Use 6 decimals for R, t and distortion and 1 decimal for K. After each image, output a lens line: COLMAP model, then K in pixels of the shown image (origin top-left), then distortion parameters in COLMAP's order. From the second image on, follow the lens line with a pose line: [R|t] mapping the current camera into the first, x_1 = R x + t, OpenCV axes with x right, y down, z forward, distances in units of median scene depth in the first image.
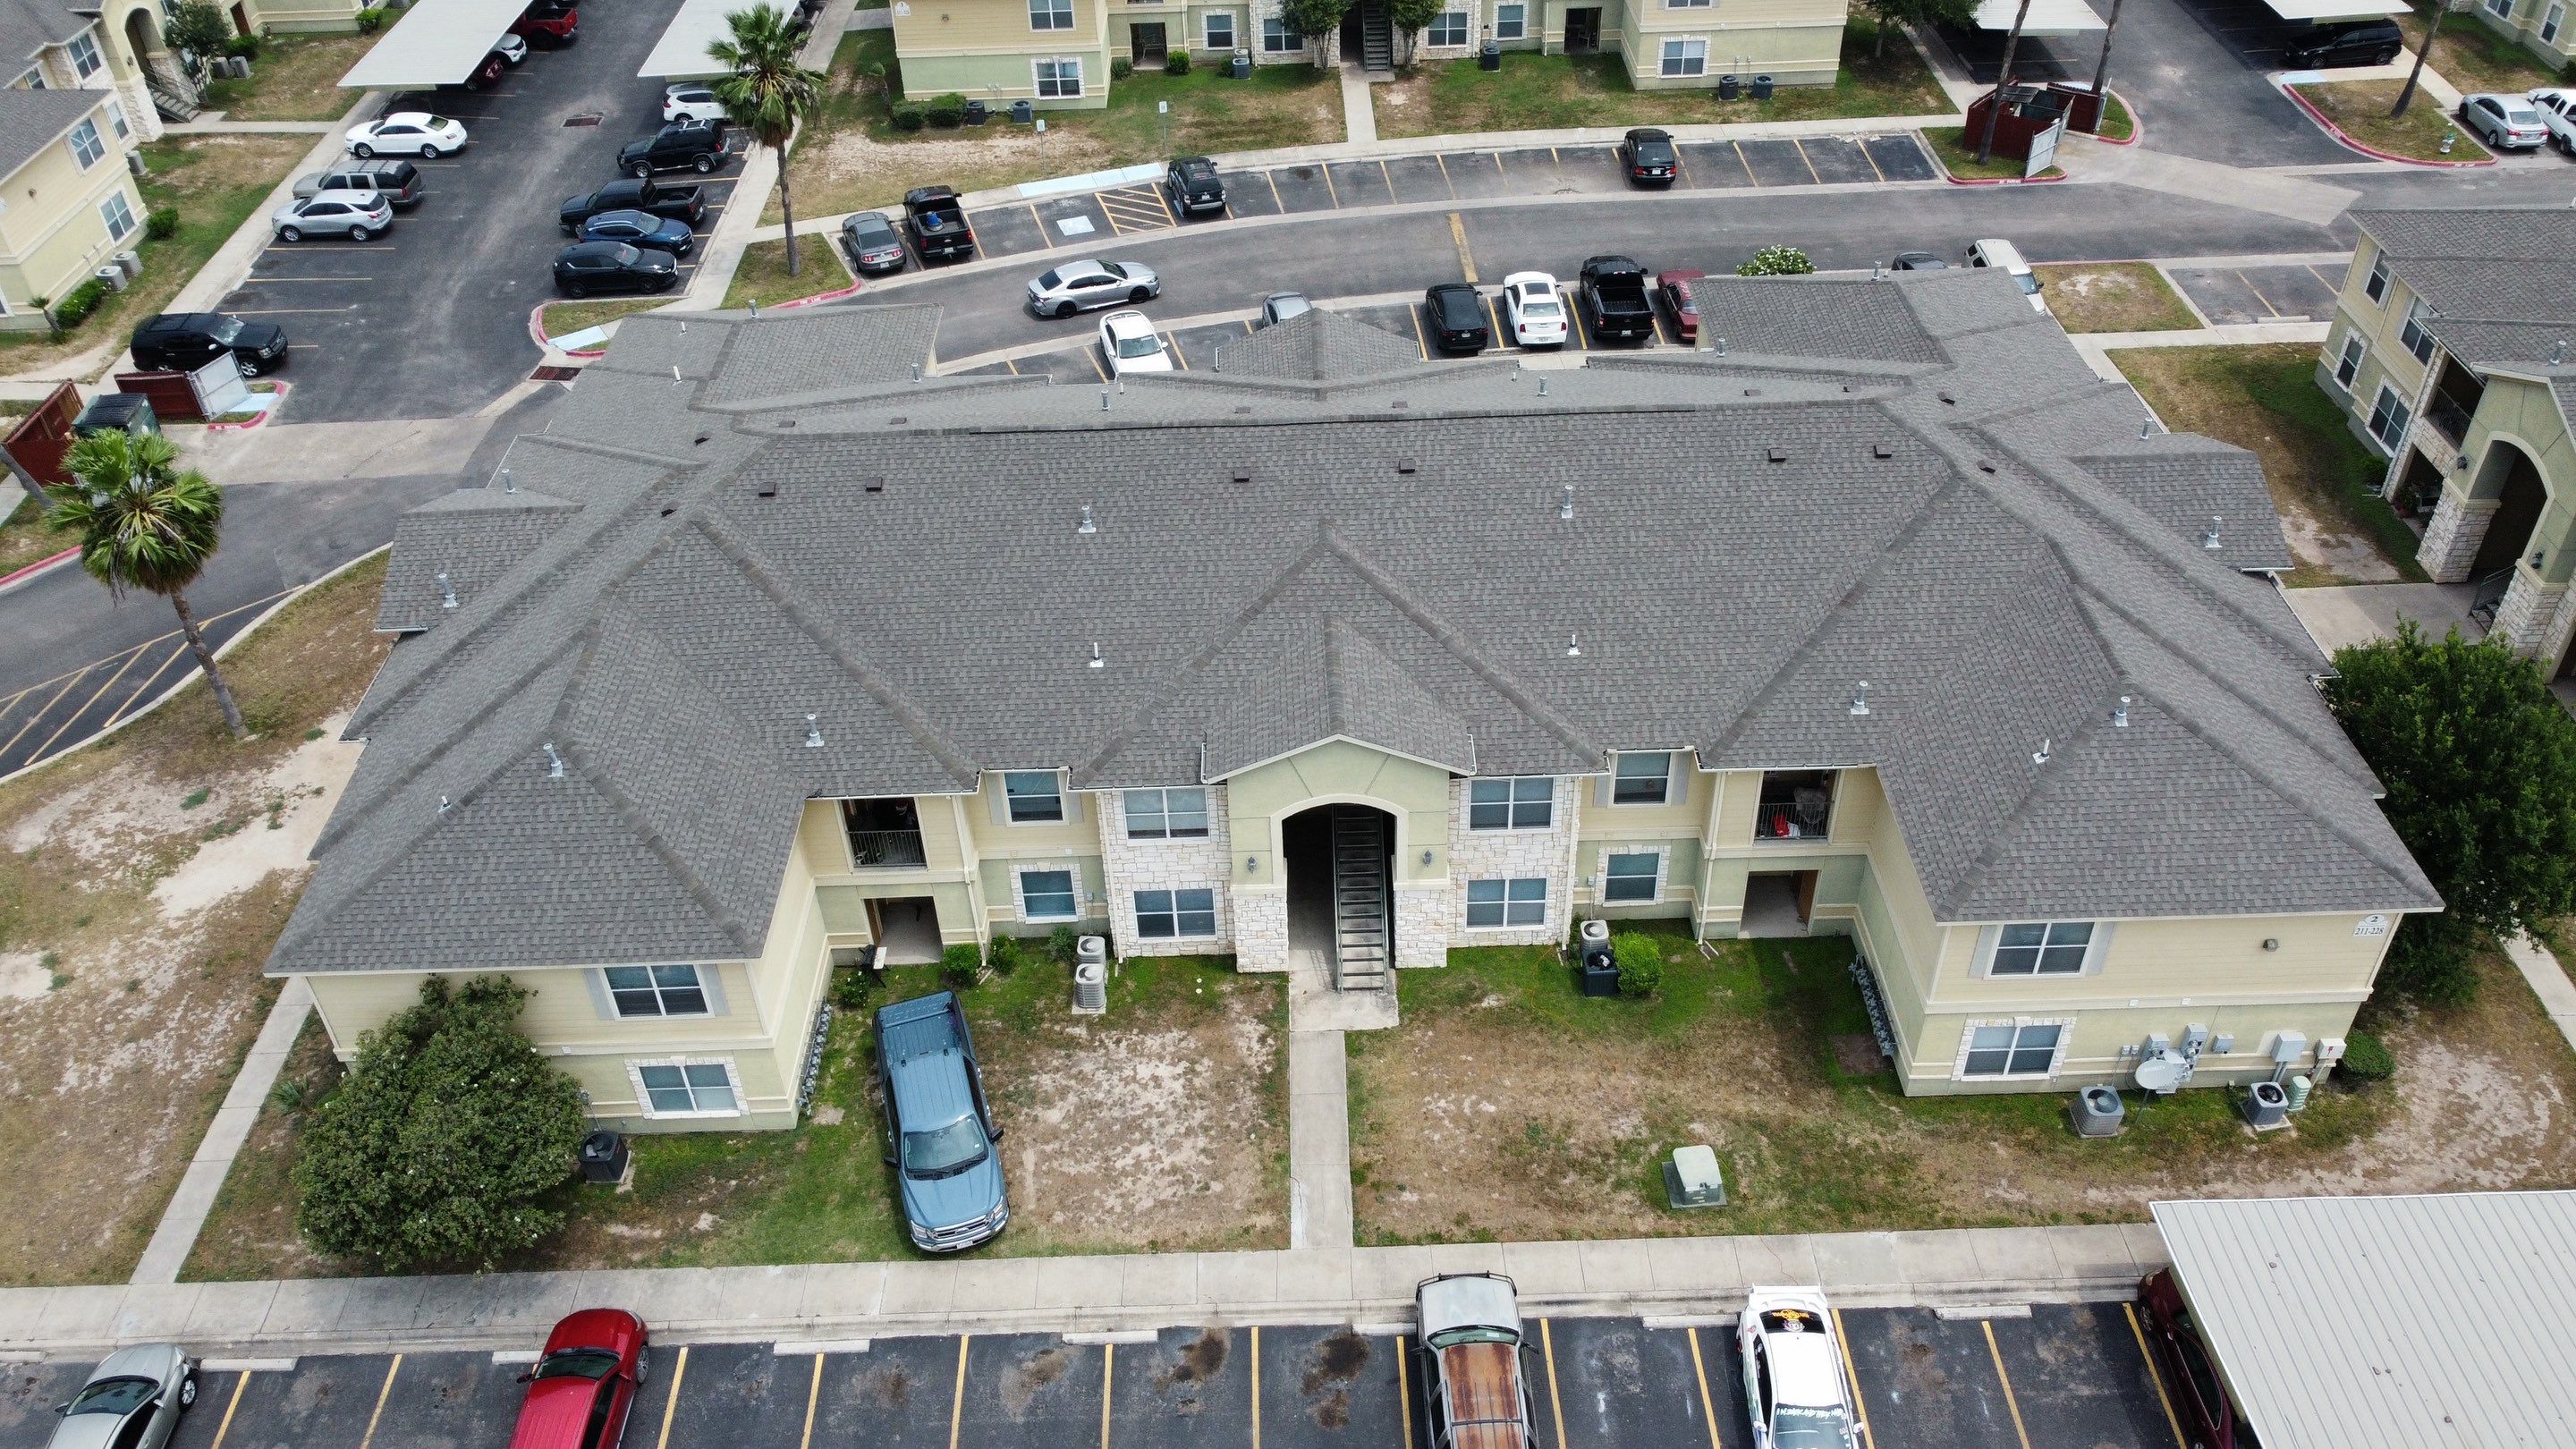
lens RADIAL K [[1948.4, 0, 1281.4], [0, 1948.4, 711.3], [0, 0, 1]] dist [0.001452, -0.007345]
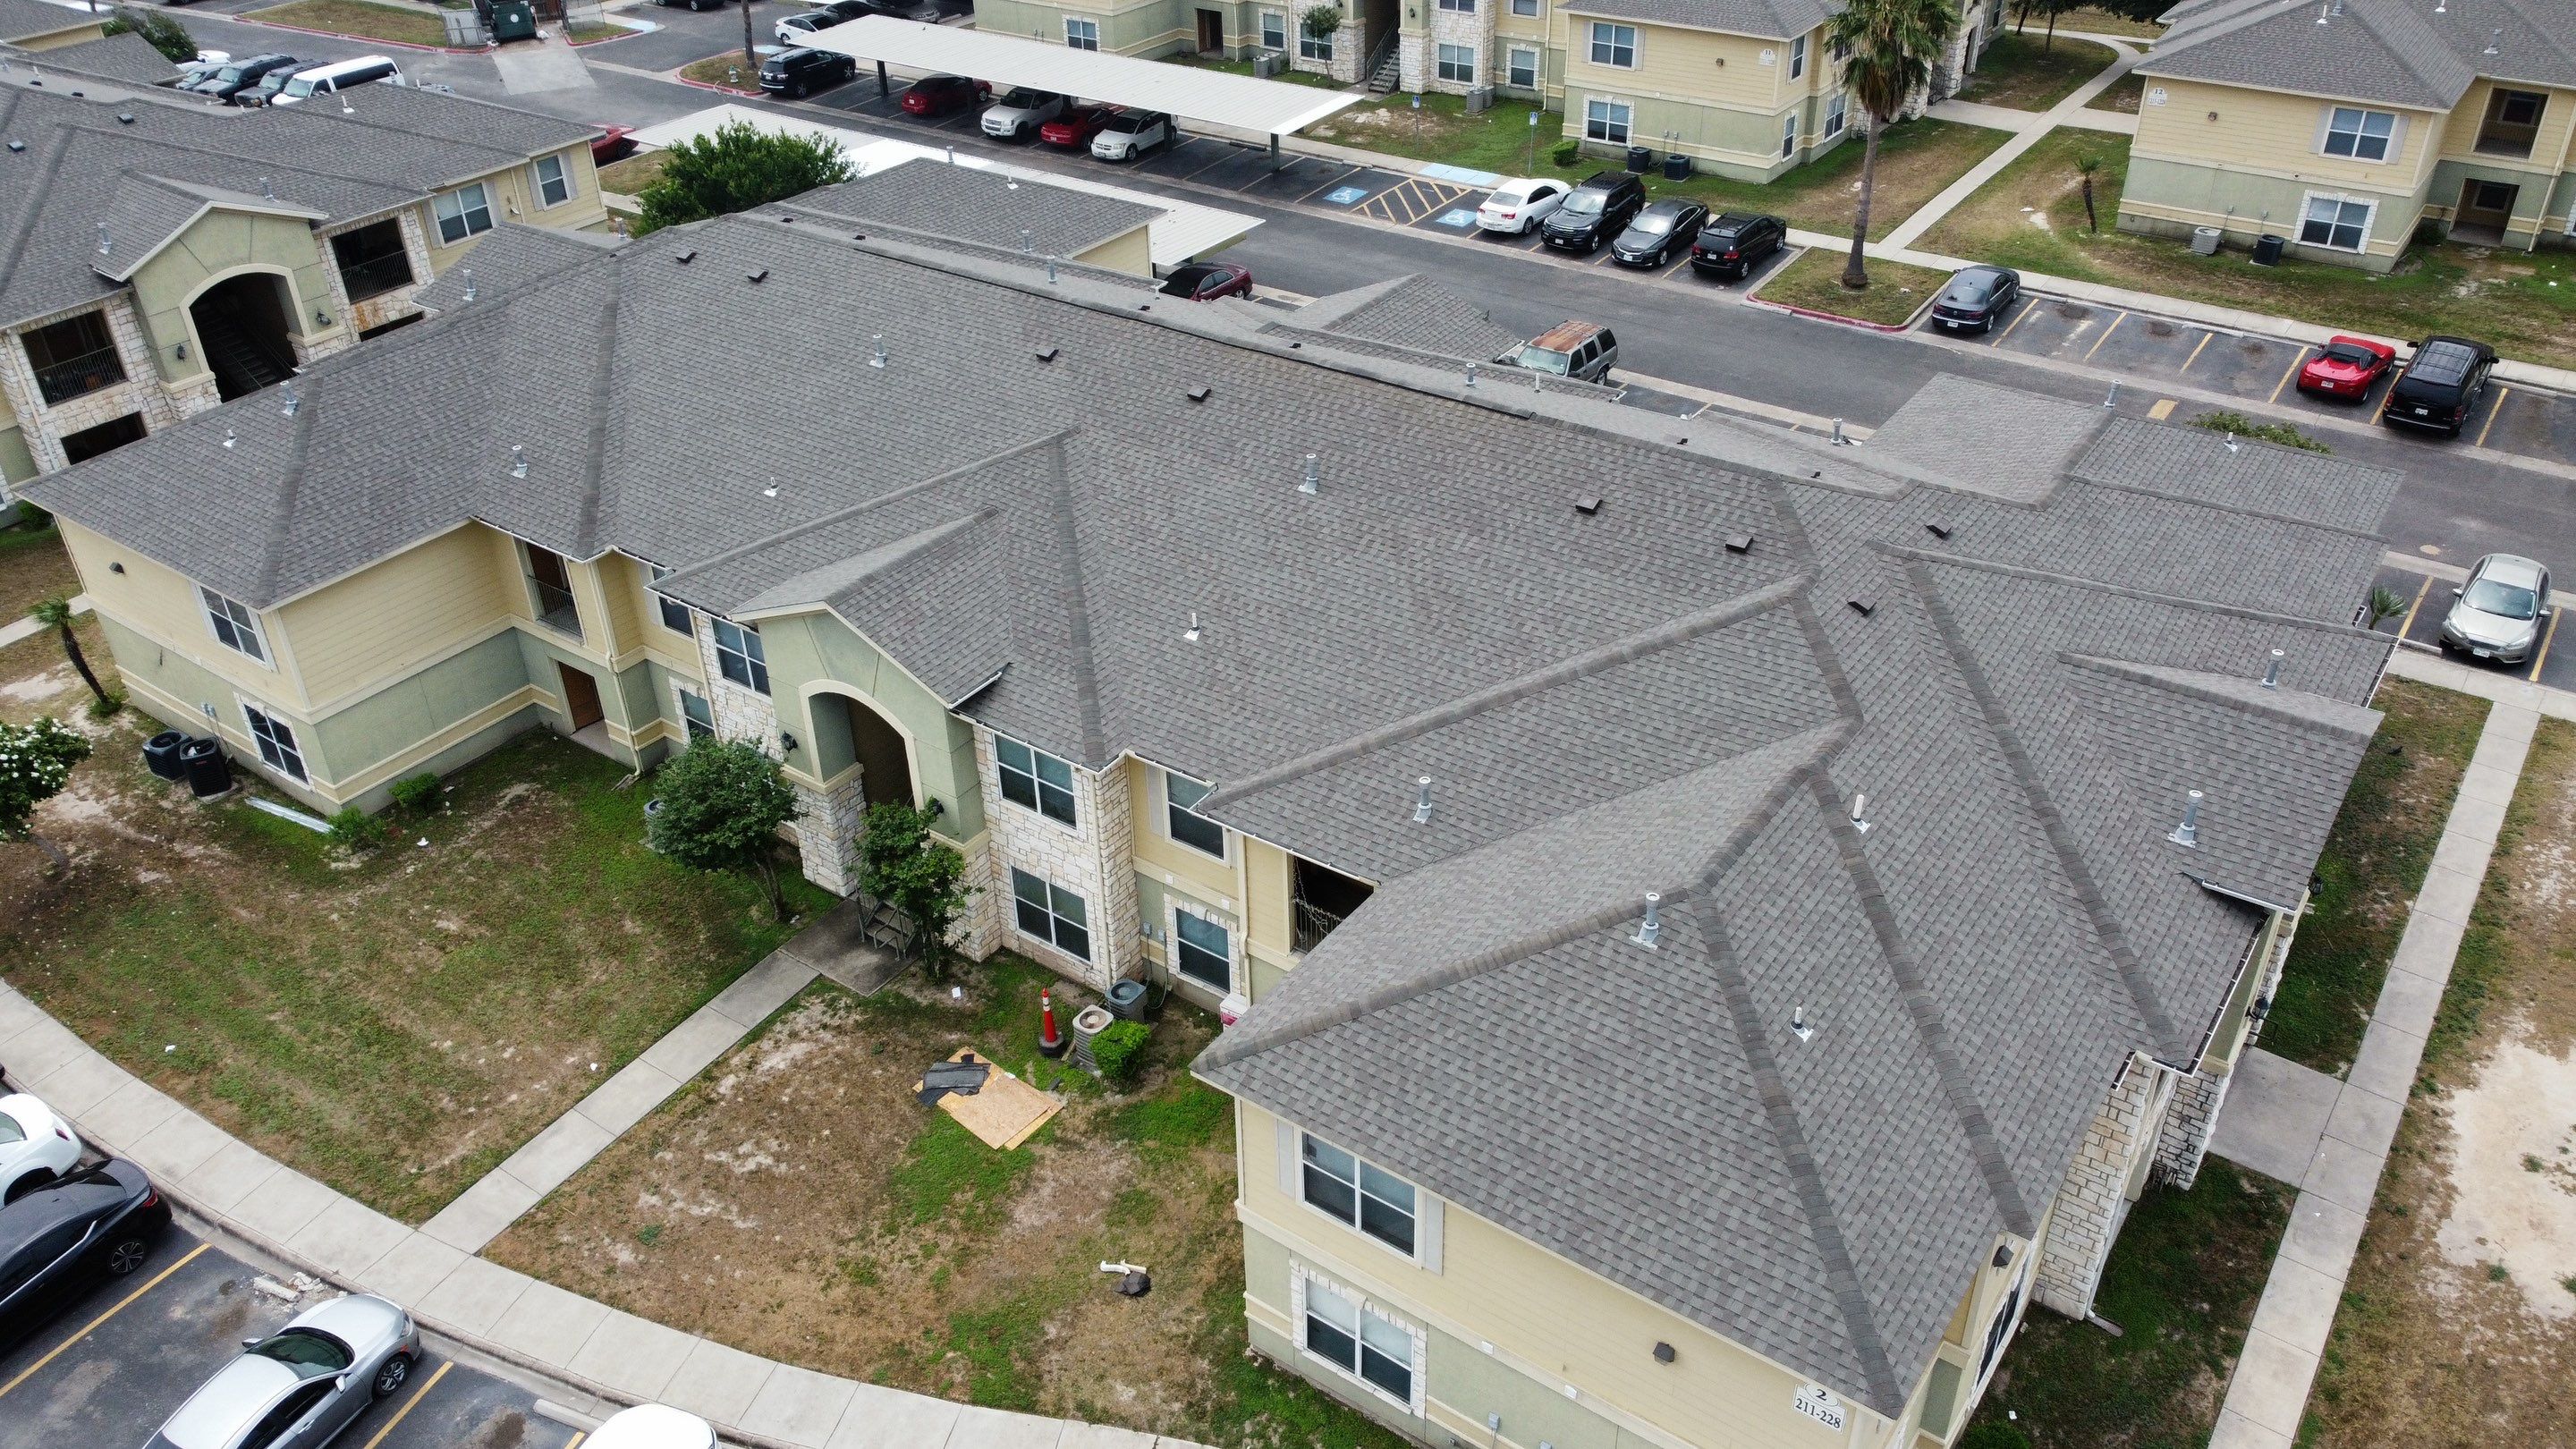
lens RADIAL K [[1948.4, 0, 1284.0], [0, 1948.4, 718.4], [0, 0, 1]] dist [0.001452, -0.007345]
pose [[-0.803276, -0.275249, 0.528191, -0.530024], [0.407393, 0.393002, 0.824367, -0.782769], [-0.434486, 0.877375, -0.203554, 1.342776]]
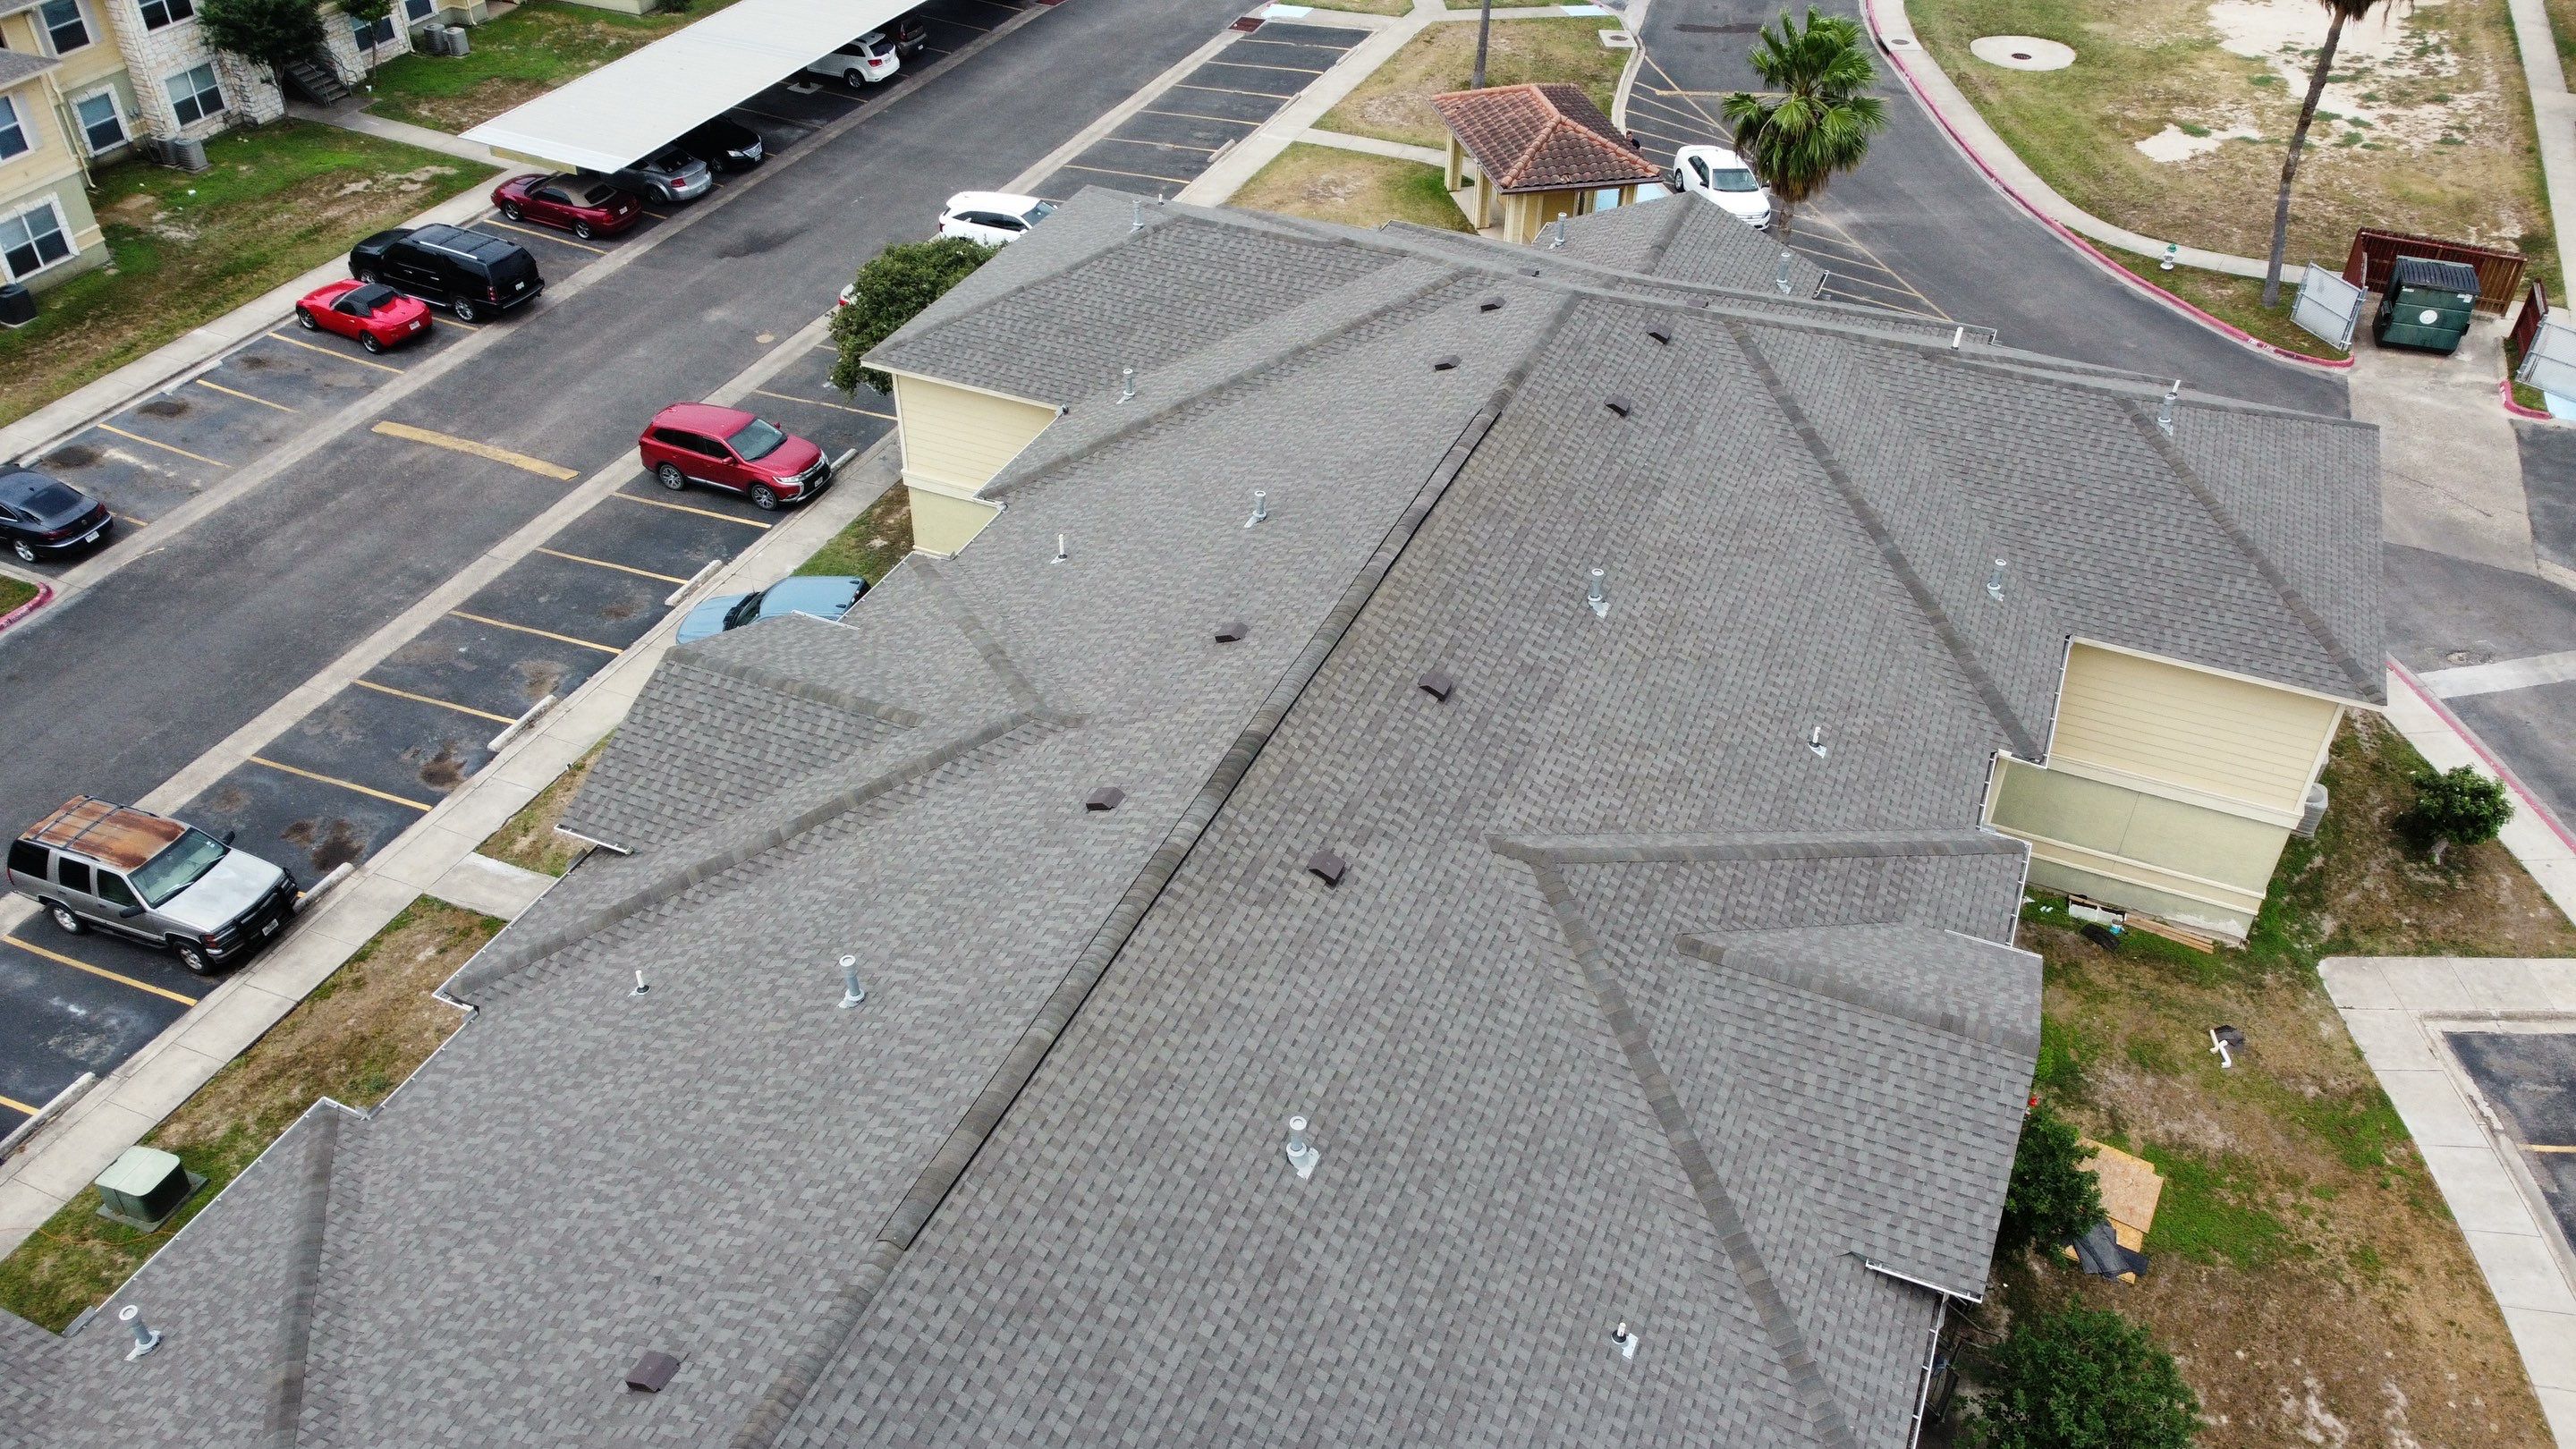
lens RADIAL K [[1948.4, 0, 1284.4], [0, 1948.4, 716.9], [0, 0, 1]] dist [0.001452, -0.007345]
pose [[-0.405168, 0.579834, -0.706846, 0.404229], [-0.562475, 0.451412, 0.692712, -0.529578], [0.720737, 0.678248, 0.143245, 0.959099]]
